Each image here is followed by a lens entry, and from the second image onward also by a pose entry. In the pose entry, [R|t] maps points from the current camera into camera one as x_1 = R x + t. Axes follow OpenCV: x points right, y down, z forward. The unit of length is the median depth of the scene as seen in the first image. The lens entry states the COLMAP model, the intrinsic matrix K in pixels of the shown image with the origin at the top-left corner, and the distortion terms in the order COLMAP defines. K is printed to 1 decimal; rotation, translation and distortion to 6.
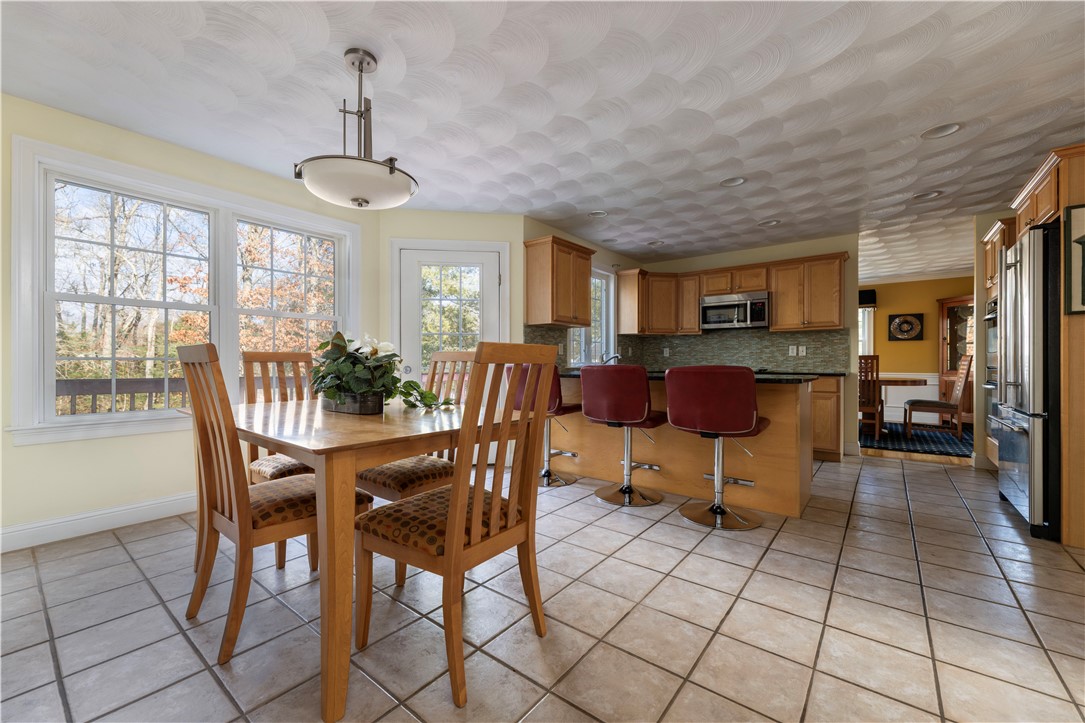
lens RADIAL K [[438.2, 0, 538.0], [0, 438.2, 362.3], [0, 0, 1]] dist [-0.002410, -0.000257]
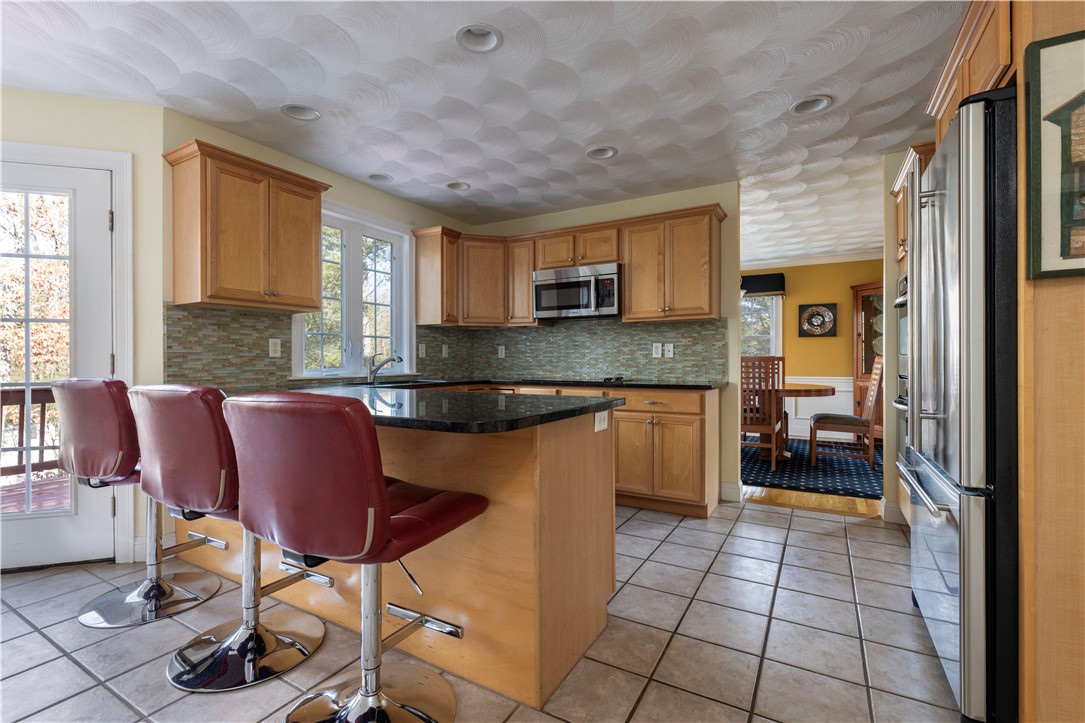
lens RADIAL K [[484.4, 0, 544.9], [0, 484.4, 359.7], [0, 0, 1]] dist [-0.005035, 0.000758]
pose [[0.988798, -0.002900, 0.149232, 0.297332], [0.002972, 0.999996, -0.000259, -0.012149], [-0.149231, 0.000699, 0.988802, 0.271800]]
